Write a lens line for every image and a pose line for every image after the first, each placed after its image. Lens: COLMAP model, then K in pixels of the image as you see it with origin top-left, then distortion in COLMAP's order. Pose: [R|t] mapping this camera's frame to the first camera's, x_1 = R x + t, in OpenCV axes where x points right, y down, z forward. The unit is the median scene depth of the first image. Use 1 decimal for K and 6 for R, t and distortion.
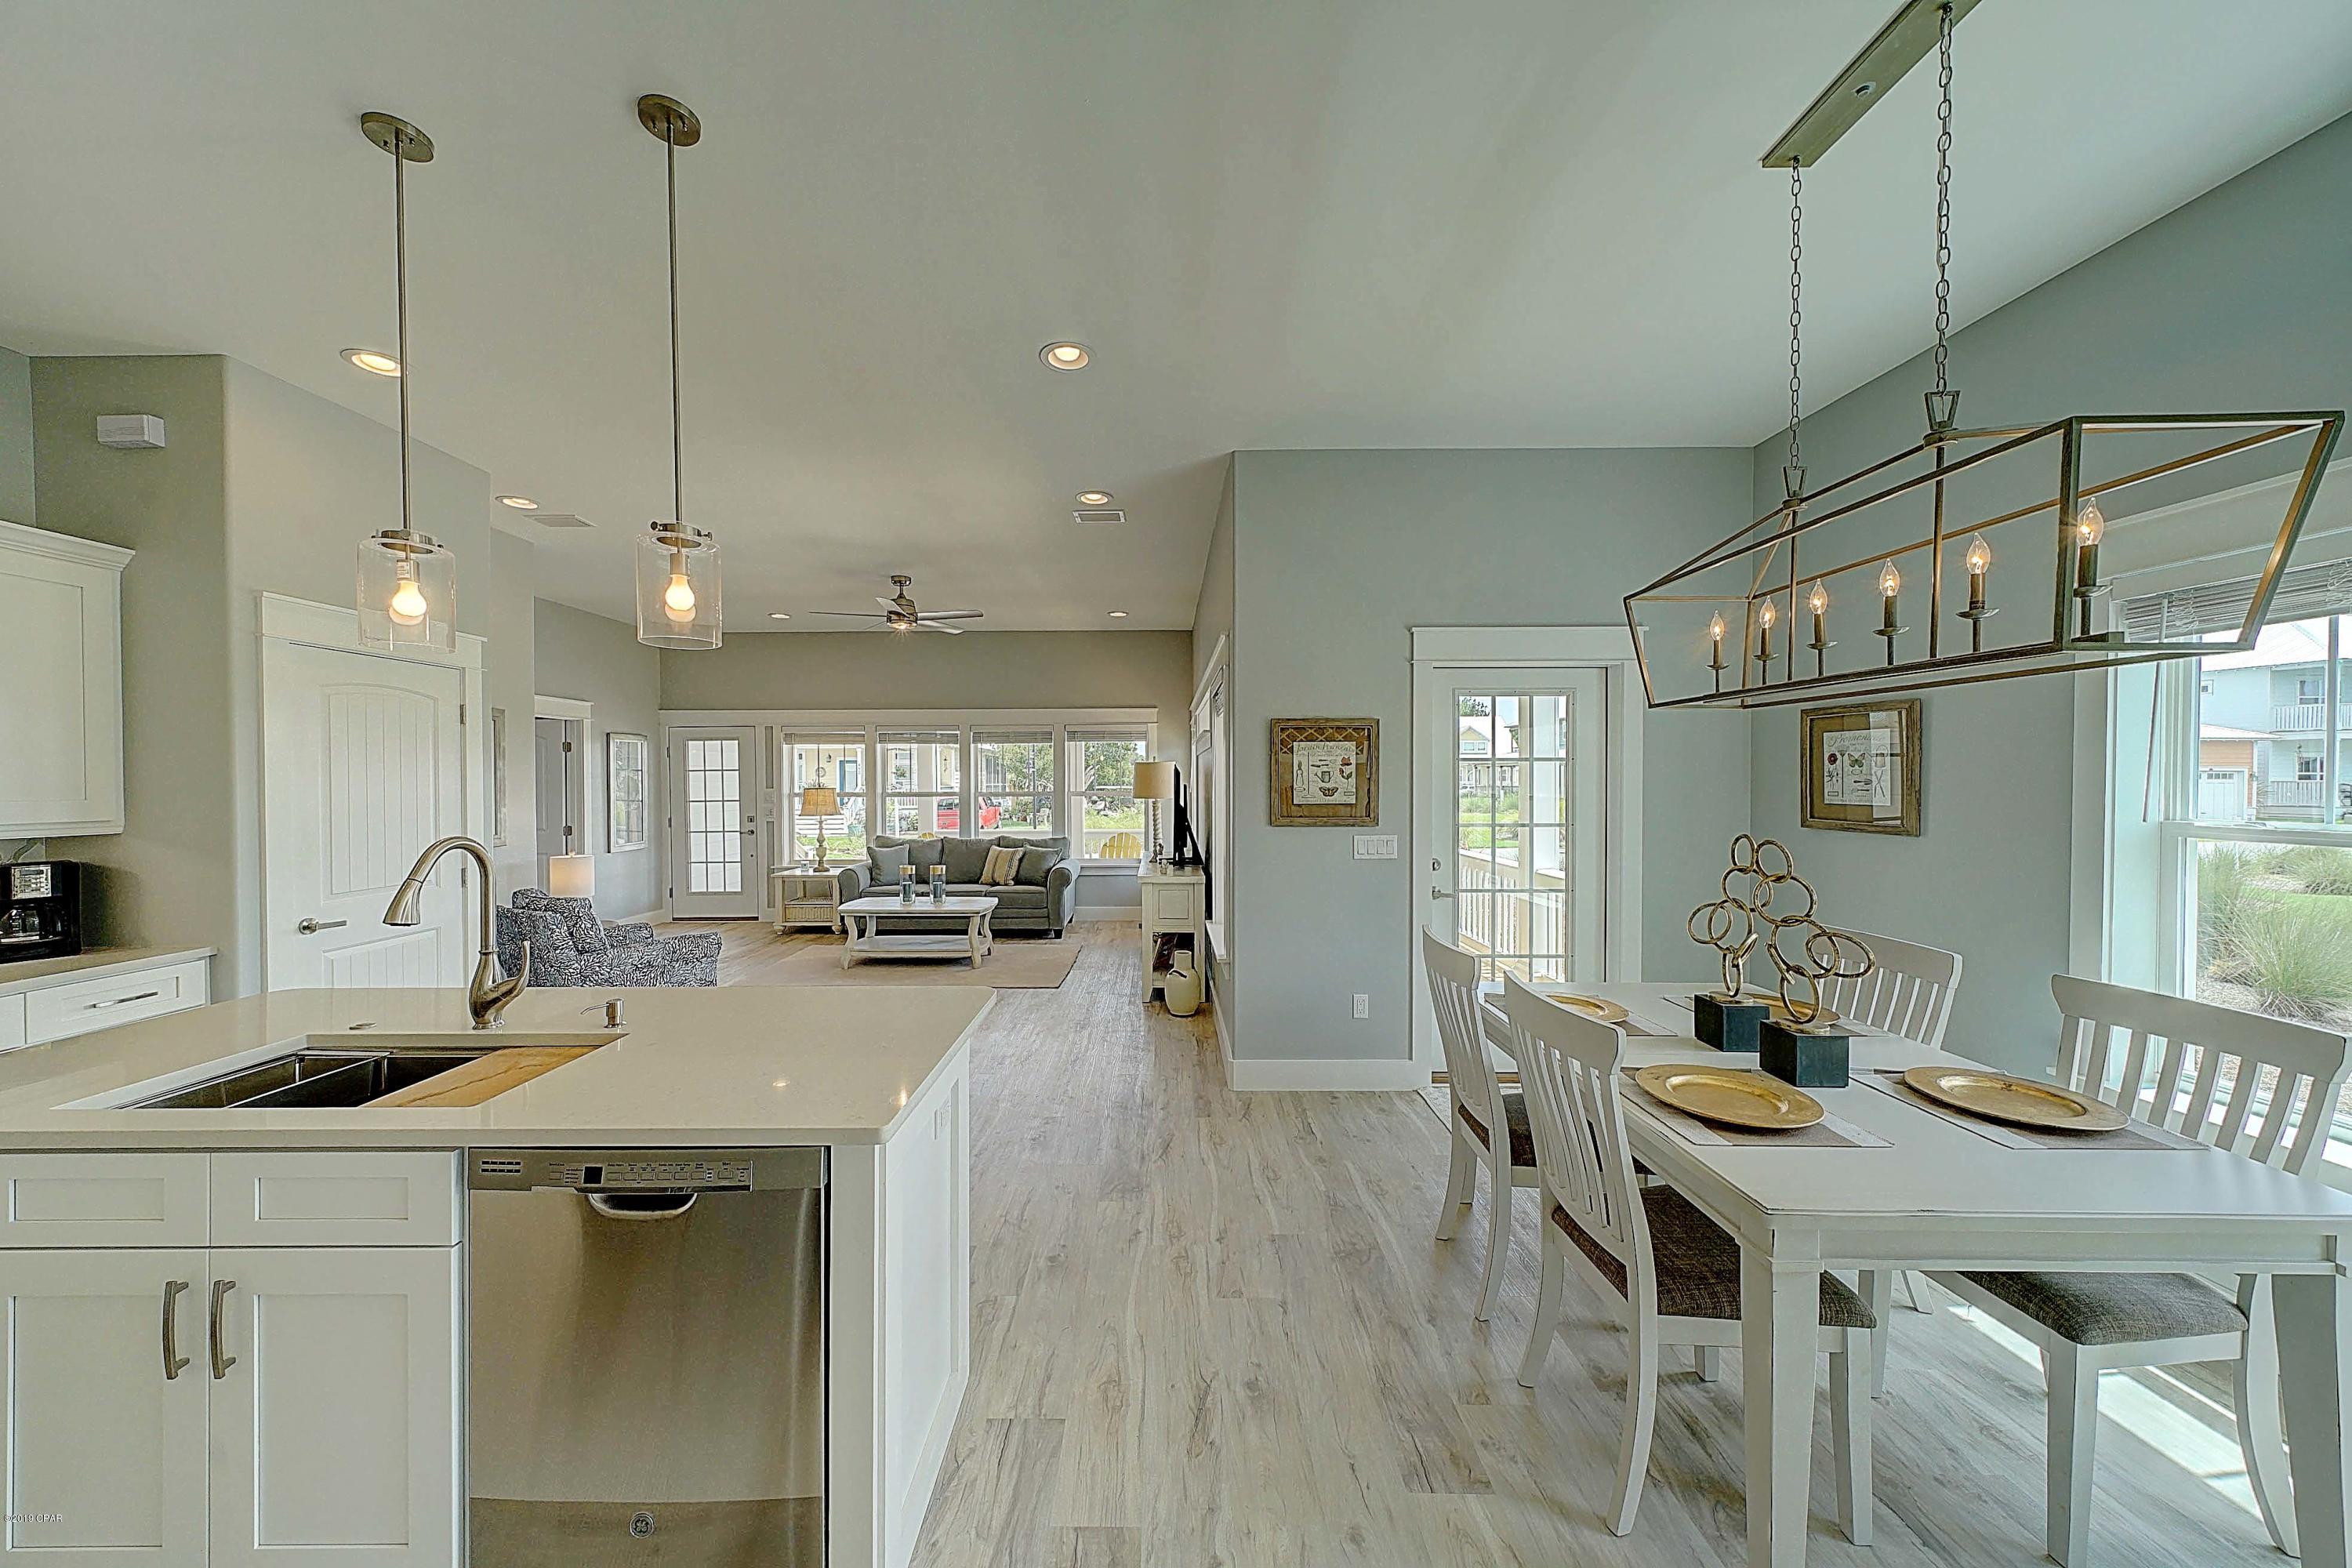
lens RADIAL K [[805.3, 0, 1178.4], [0, 805.3, 784.8], [0, 0, 1]] dist [0.000878, 0.000103]
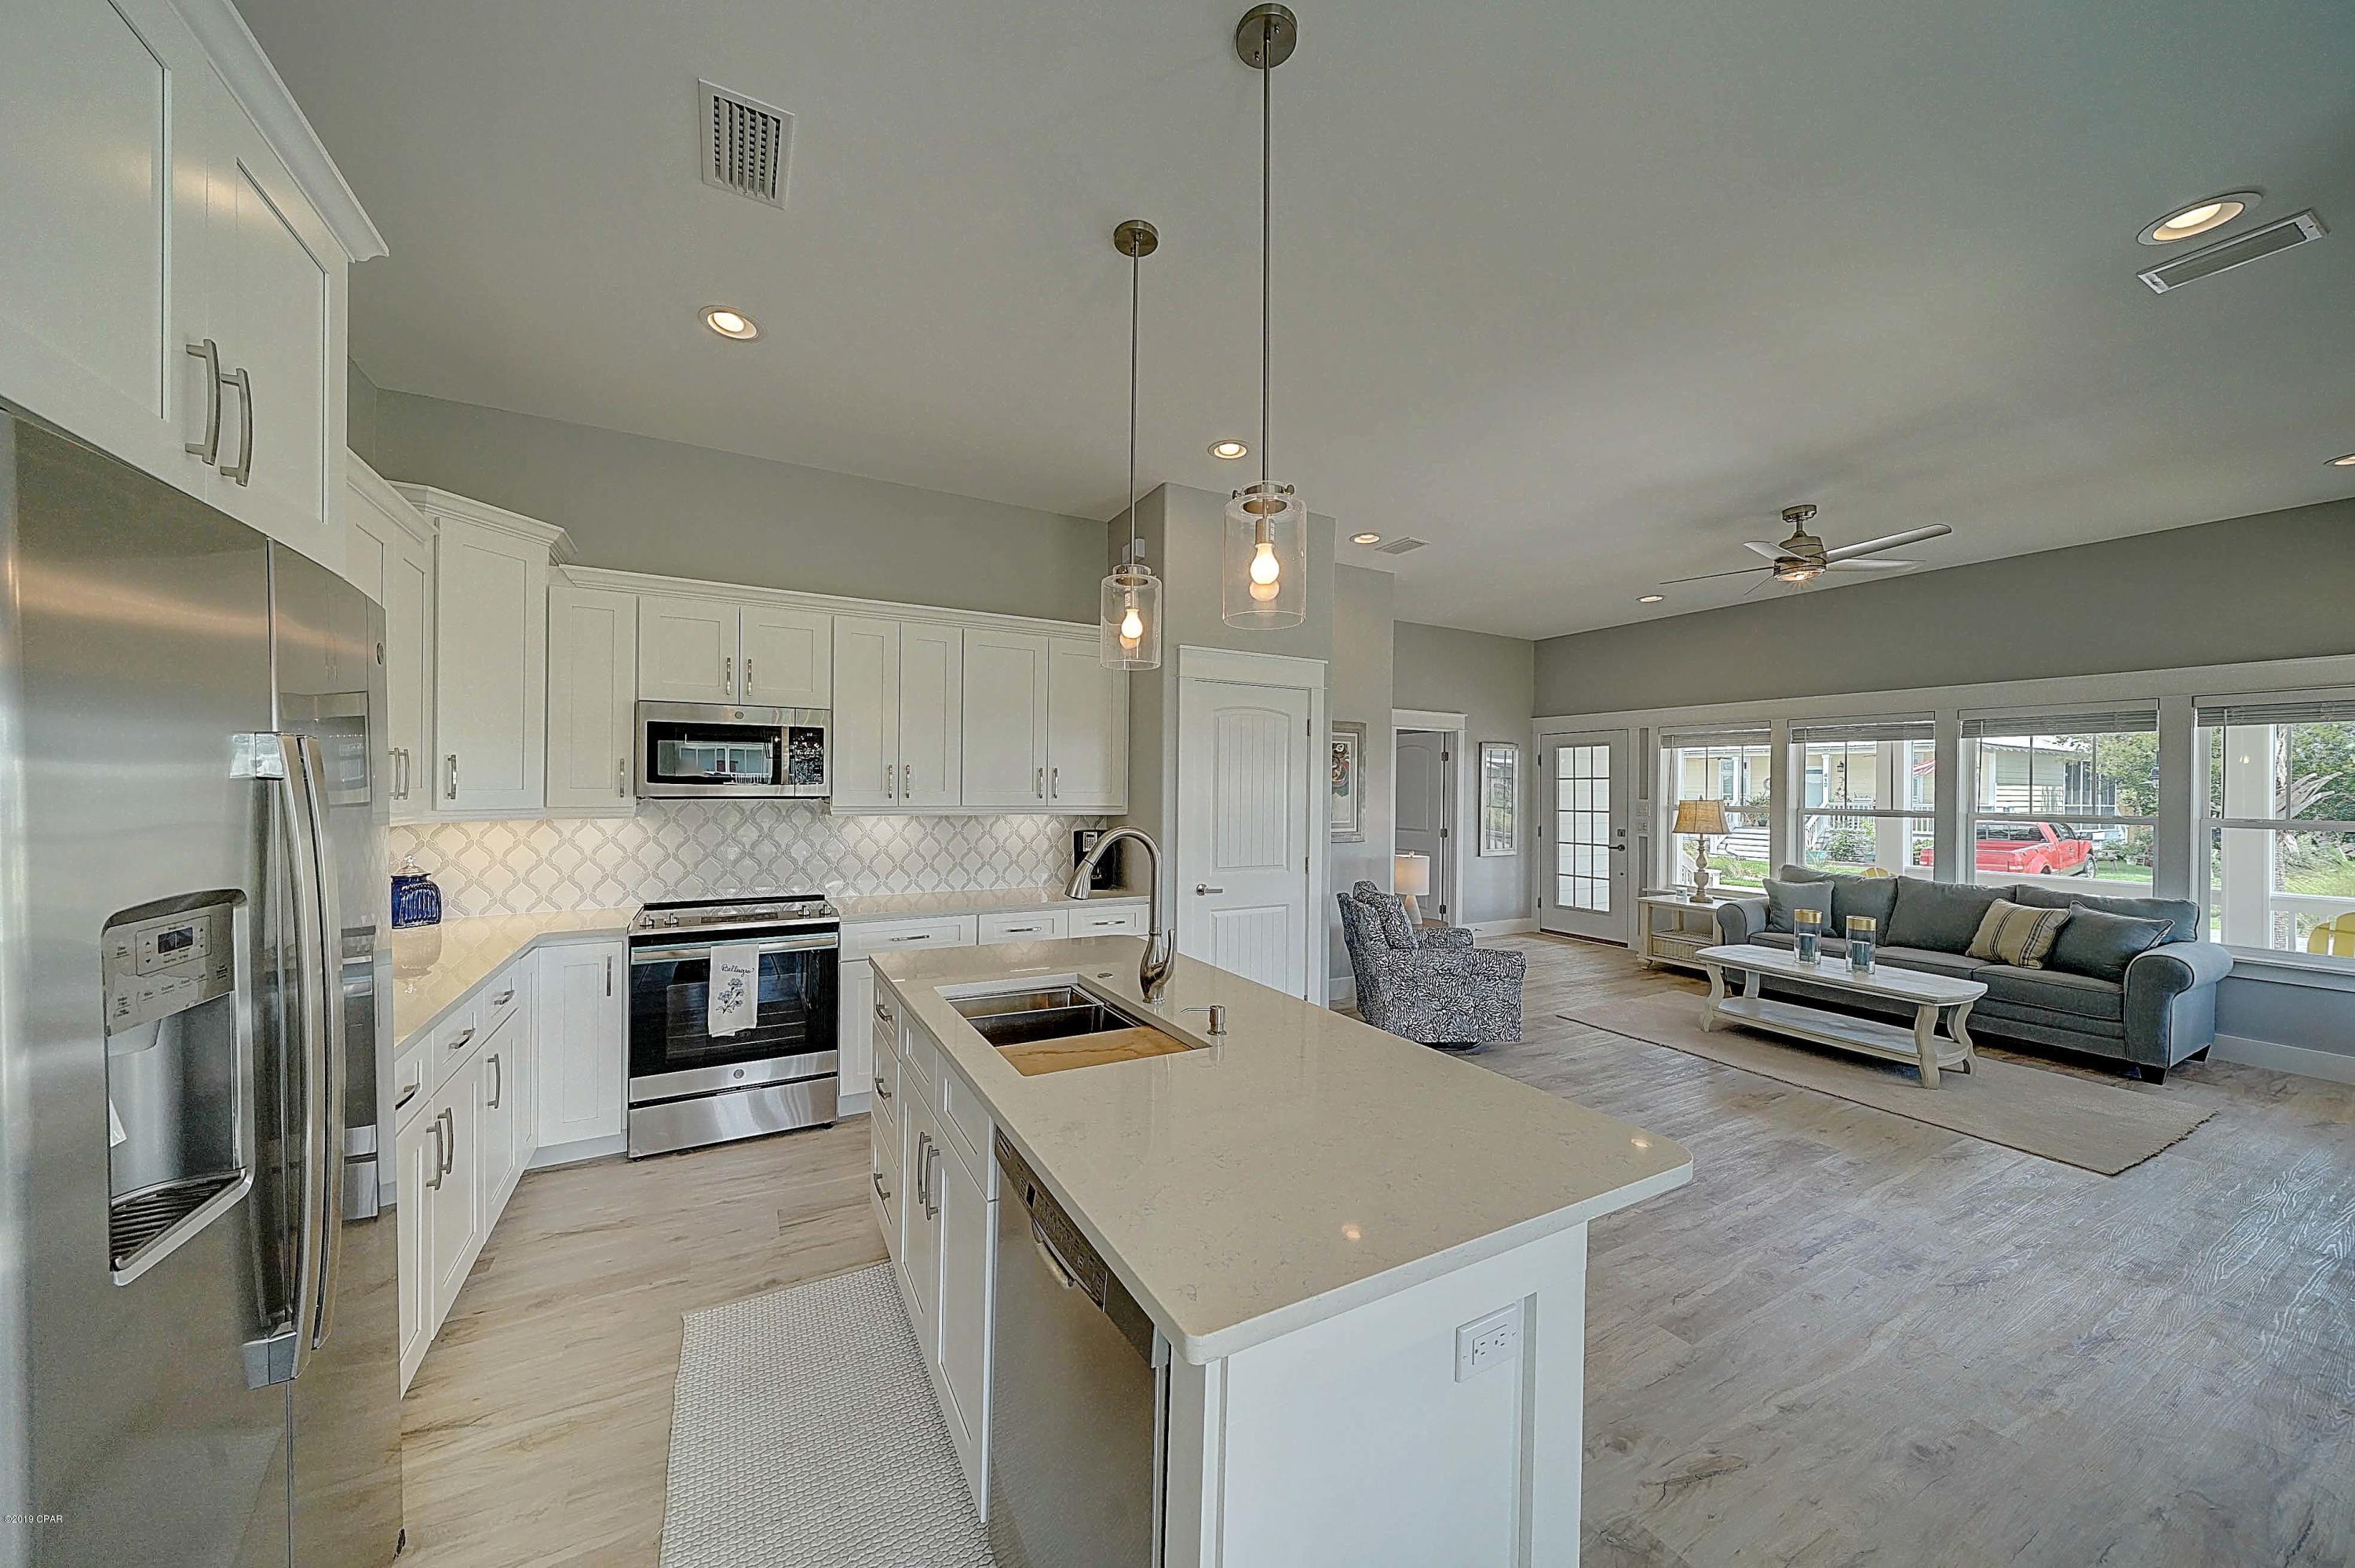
lens RADIAL K [[806.2, 0, 1141.9], [0, 806.2, 786.9], [0, 0, 1]] dist [0.000878, 0.000103]
pose [[0.452306, 0.009729, -0.891810, 0.029174], [-0.020560, 0.999789, 0.000479, 0.002114], [0.891626, 0.018119, 0.452410, 0.126869]]
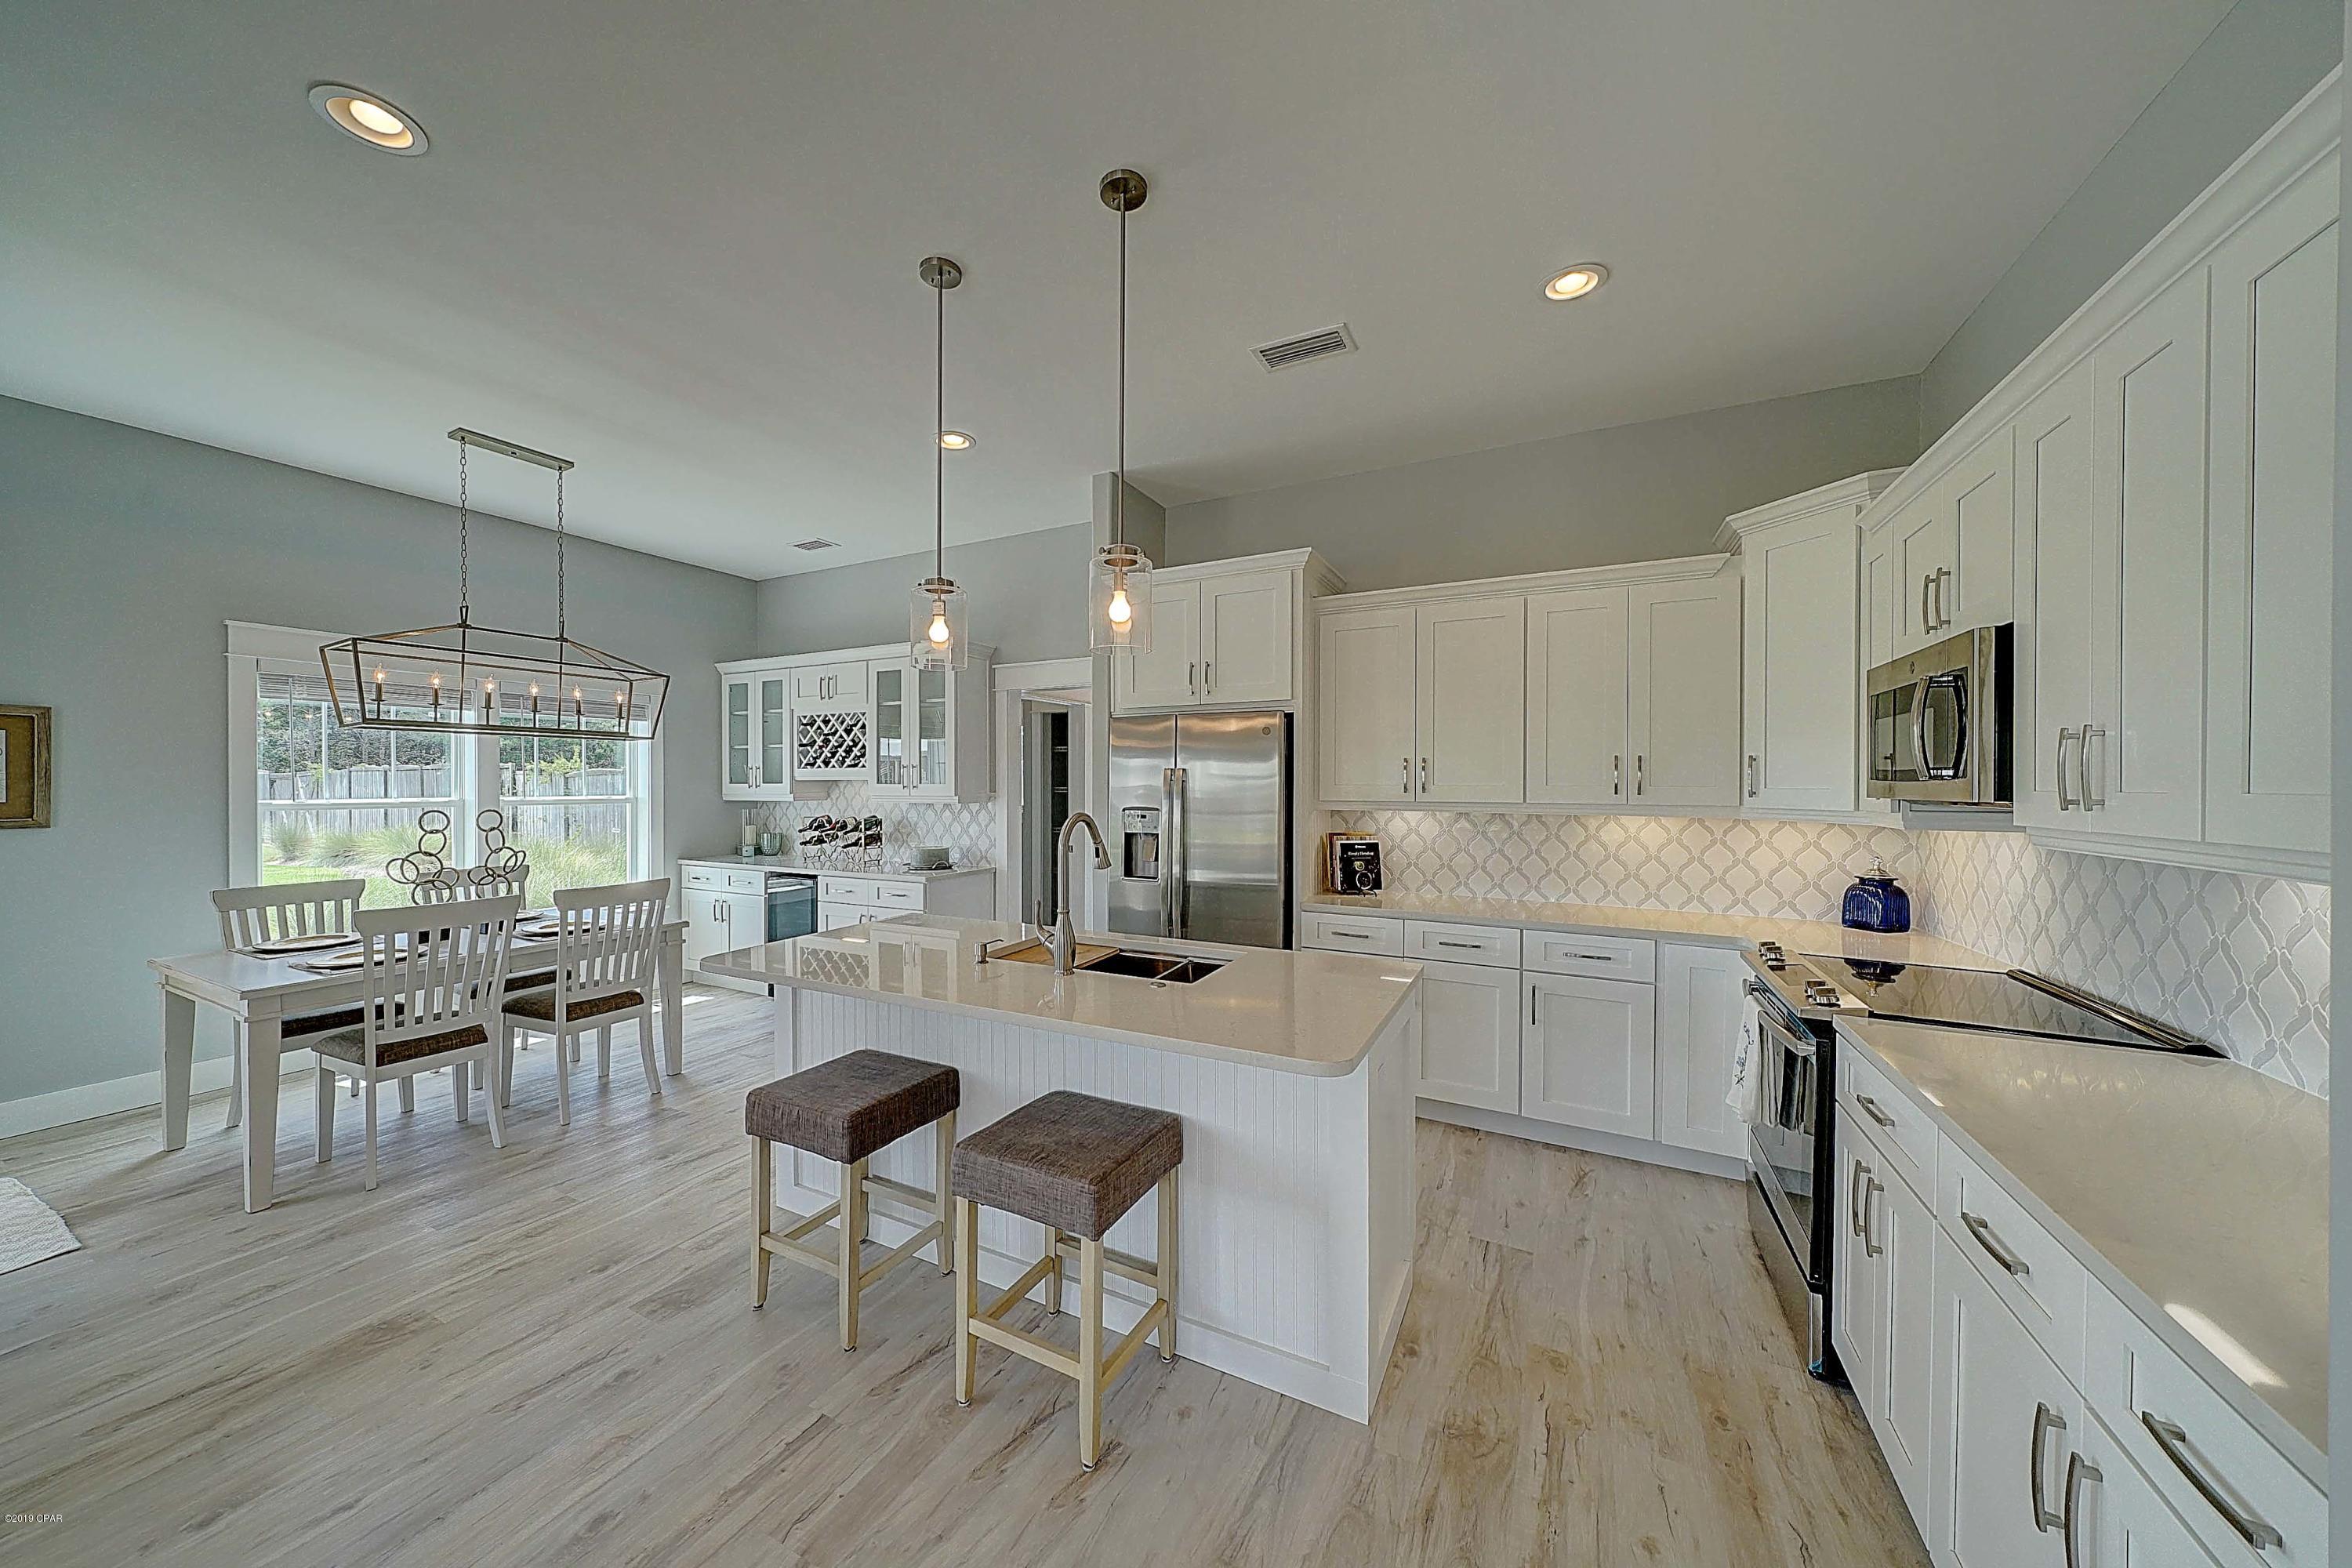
lens RADIAL K [[805.3, 0, 1168.4], [0, 805.3, 788.0], [0, 0, 1]] dist [0.000878, 0.000103]
pose [[-0.889969, 0.005242, 0.455991, -0.389178], [0.011606, 0.999870, 0.011159, 0.001766], [-0.455873, 0.015224, -0.889915, 0.510593]]
